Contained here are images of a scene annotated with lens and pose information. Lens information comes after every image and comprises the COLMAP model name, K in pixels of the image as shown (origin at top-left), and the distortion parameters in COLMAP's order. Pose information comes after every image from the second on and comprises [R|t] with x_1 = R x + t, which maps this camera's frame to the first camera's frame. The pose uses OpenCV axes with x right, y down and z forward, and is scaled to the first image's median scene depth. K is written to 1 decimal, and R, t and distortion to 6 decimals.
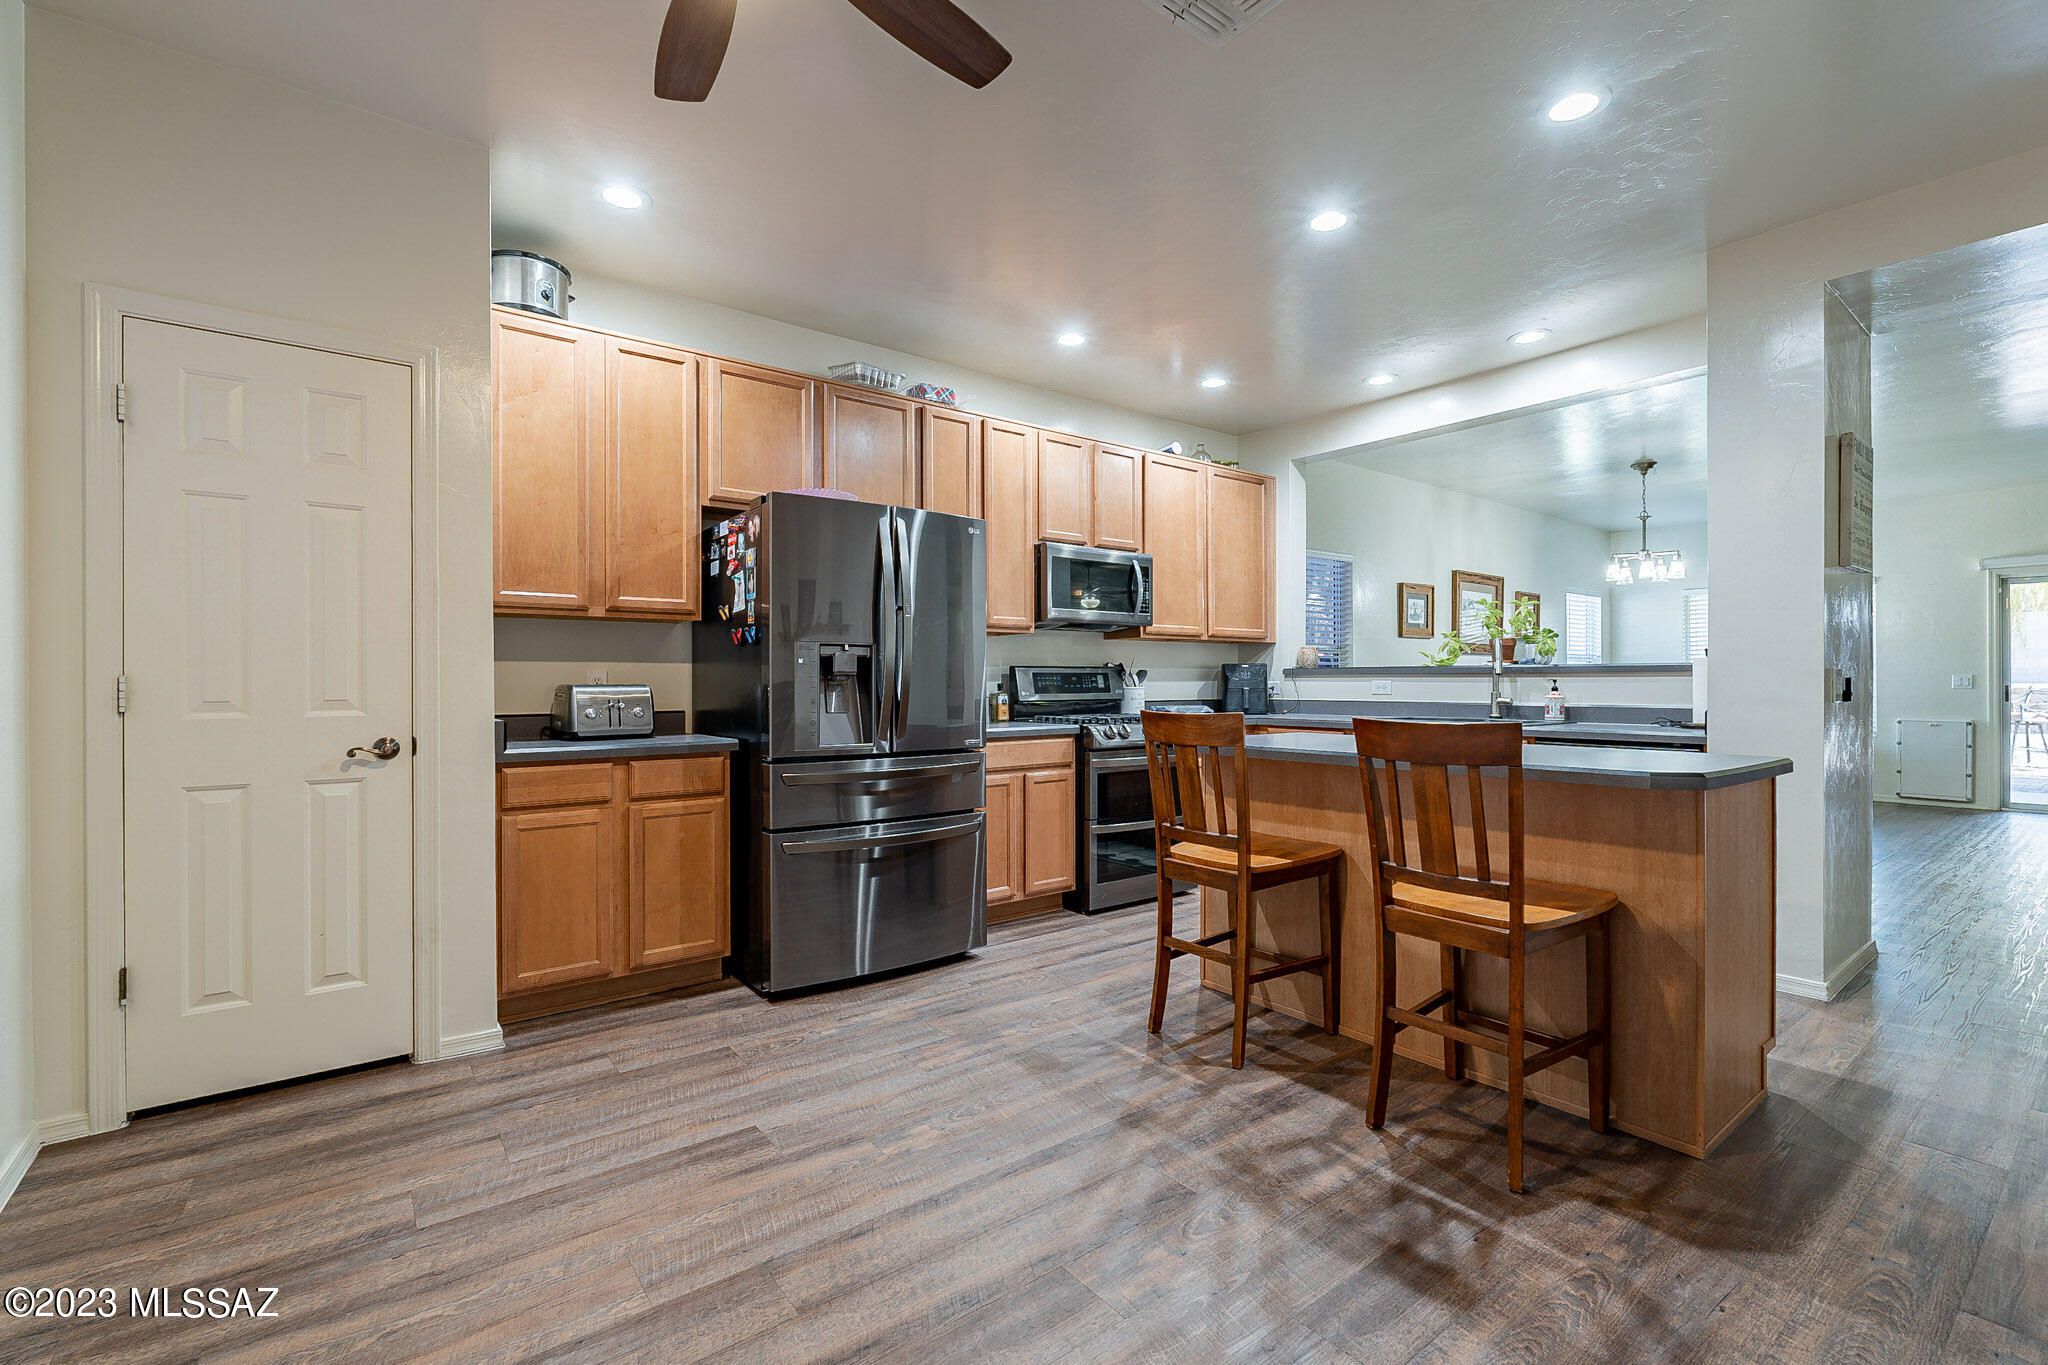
lens RADIAL K [[898.7, 0, 1015.5], [0, 898.7, 679.2], [0, 0, 1]] dist [-0.007824, 0.001212]
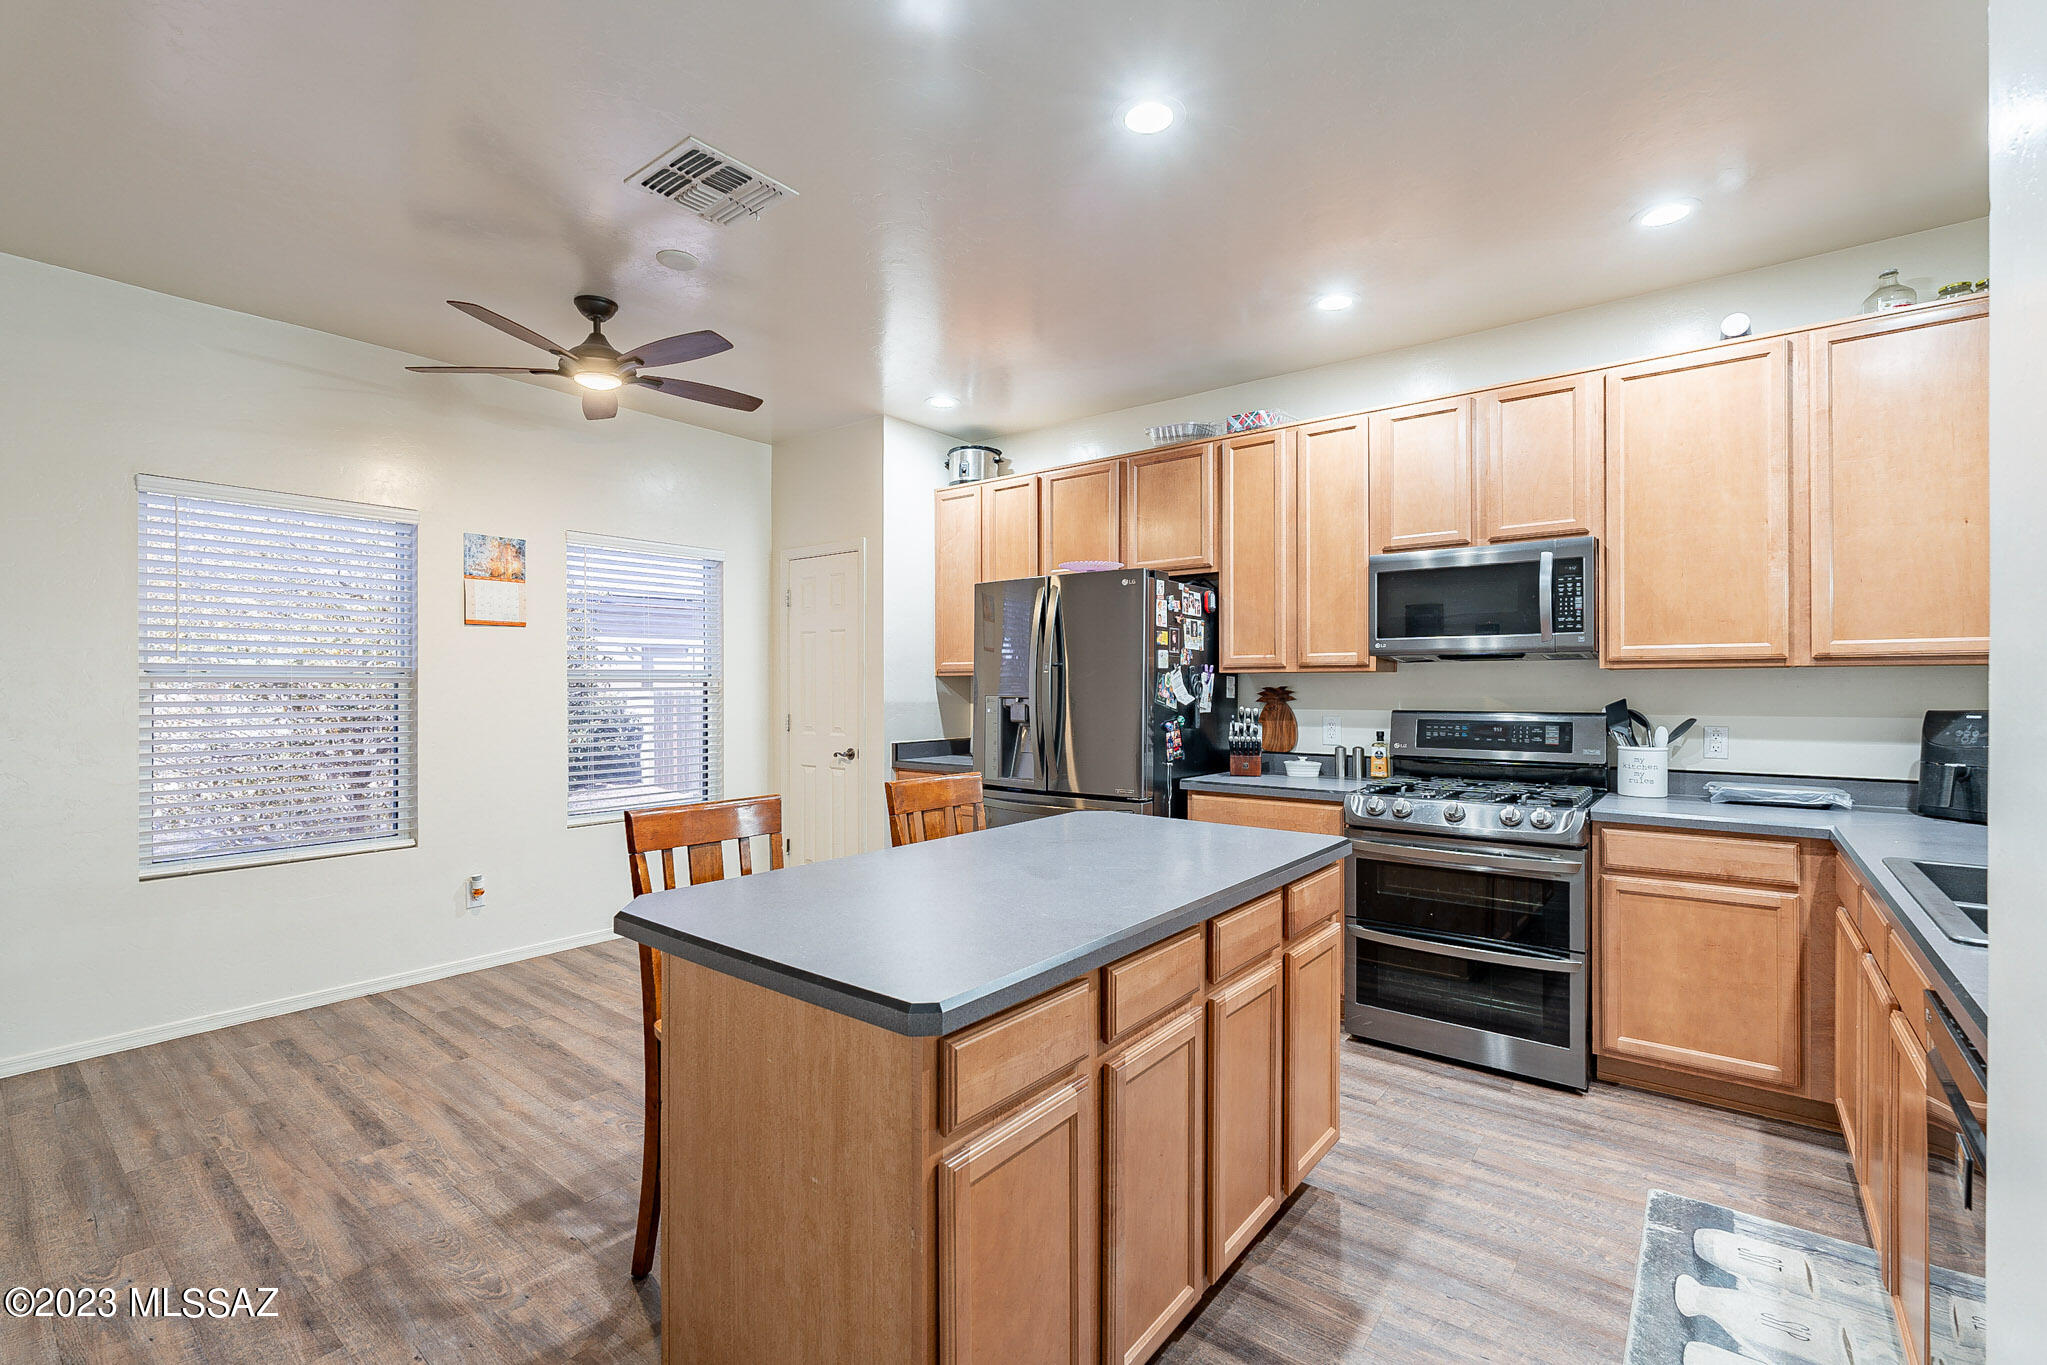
lens RADIAL K [[898.3, 0, 1023.7], [0, 898.3, 674.4], [0, 0, 1]] dist [-0.007824, 0.001212]
pose [[0.243335, -0.012623, -0.969860, 1.022885], [0.000686, 0.999917, -0.012842, -0.054637], [0.969942, 0.002460, 0.243324, 0.729664]]
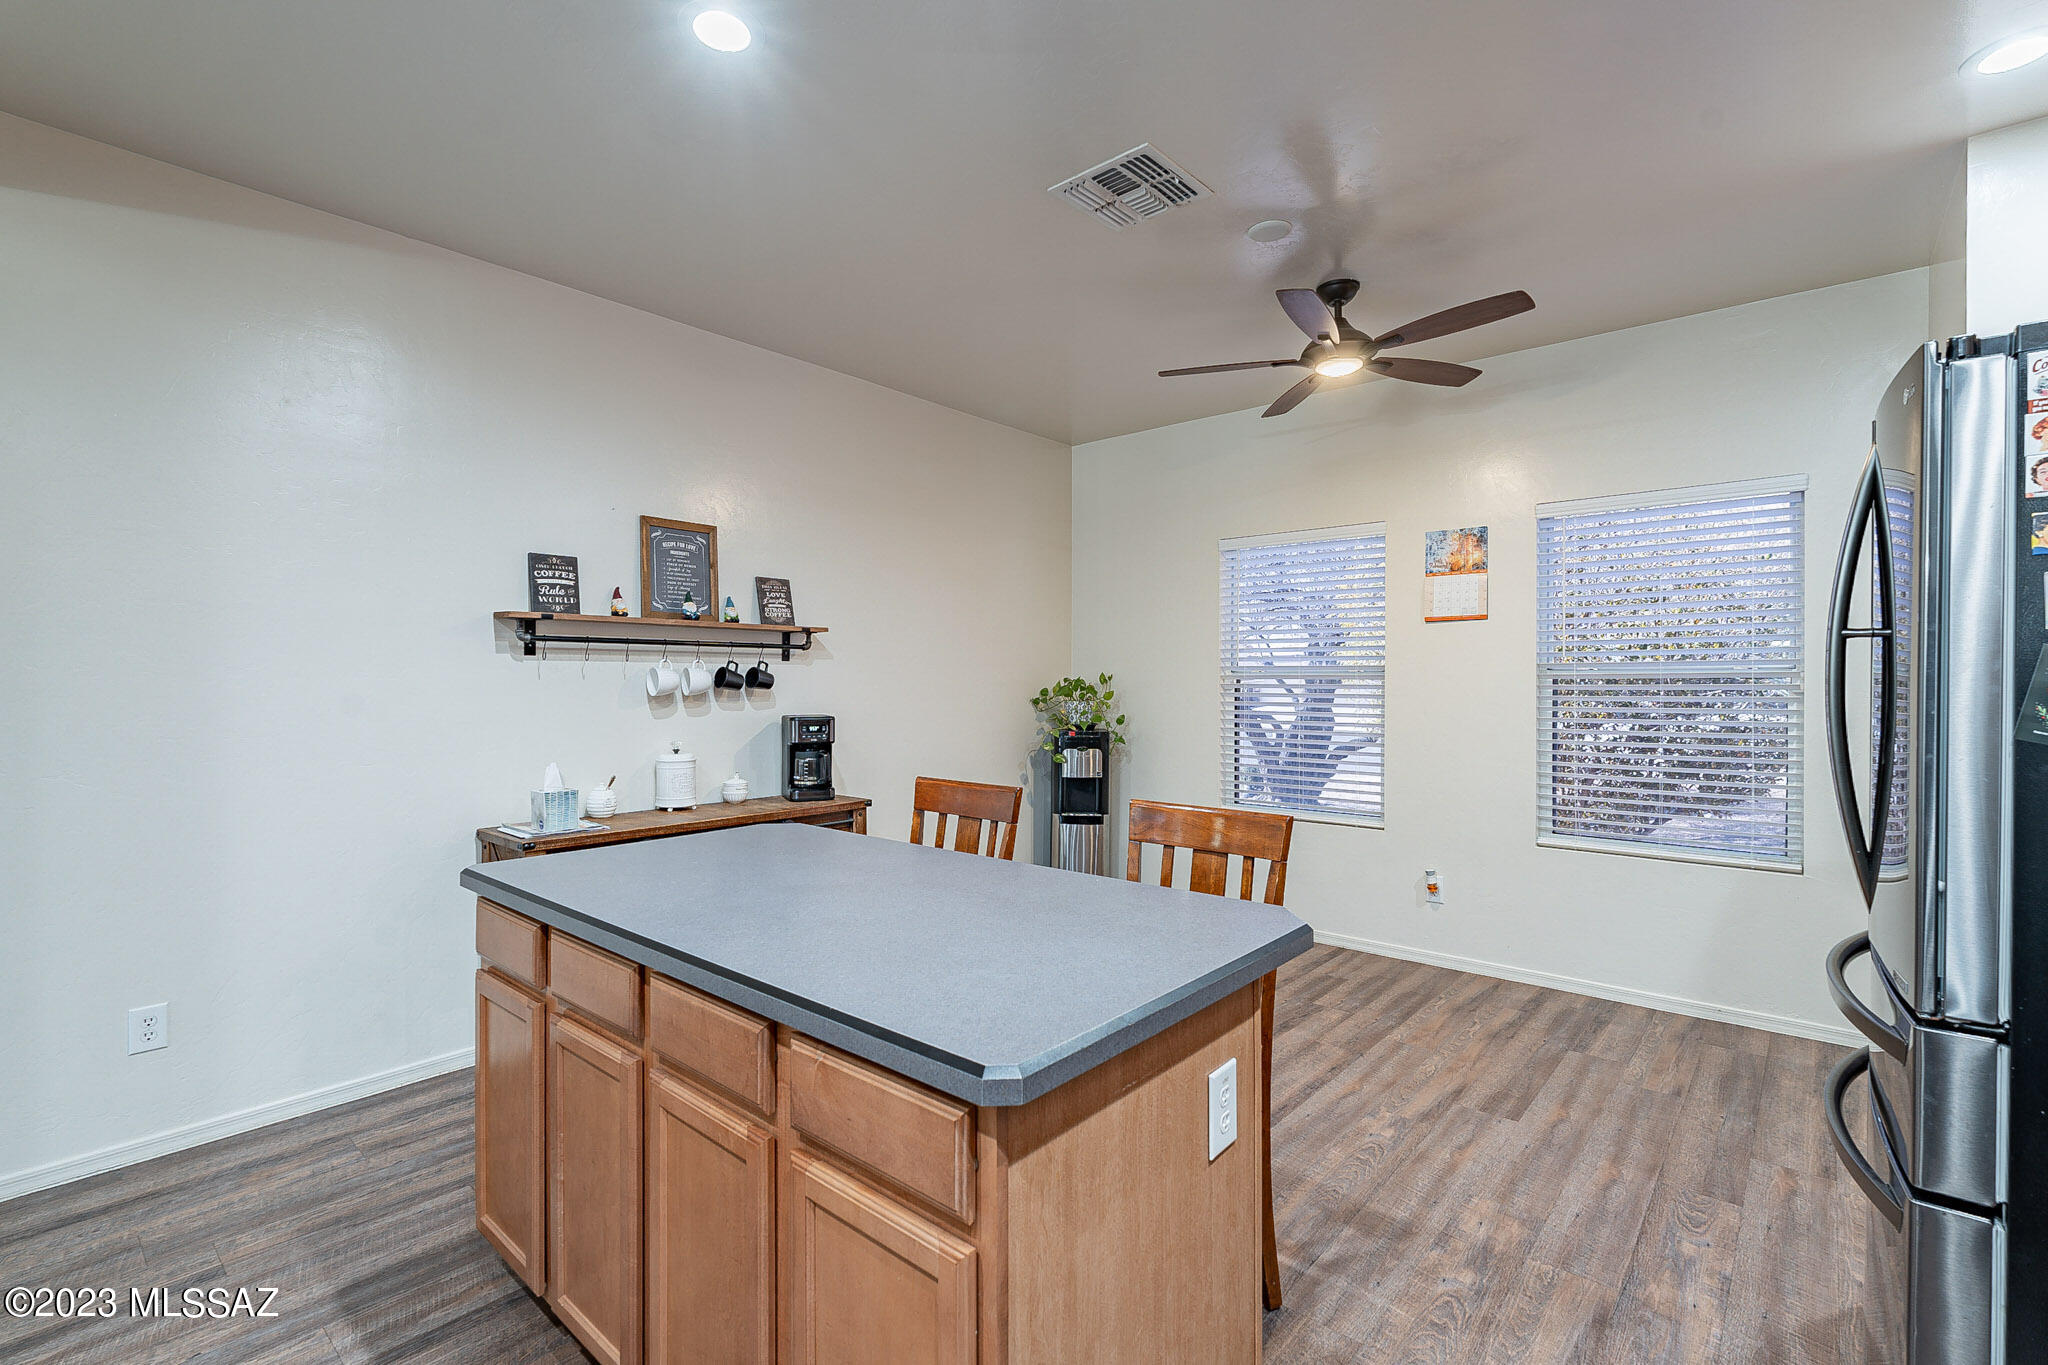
lens RADIAL K [[898.7, 0, 1009.6], [0, 898.7, 689.5], [0, 0, 1]] dist [-0.007824, 0.001212]
pose [[-0.982089, 0.002131, -0.188406, 0.417751], [0.000667, 0.999969, 0.007835, -0.056292], [0.188417, 0.007569, -0.982060, 1.447209]]
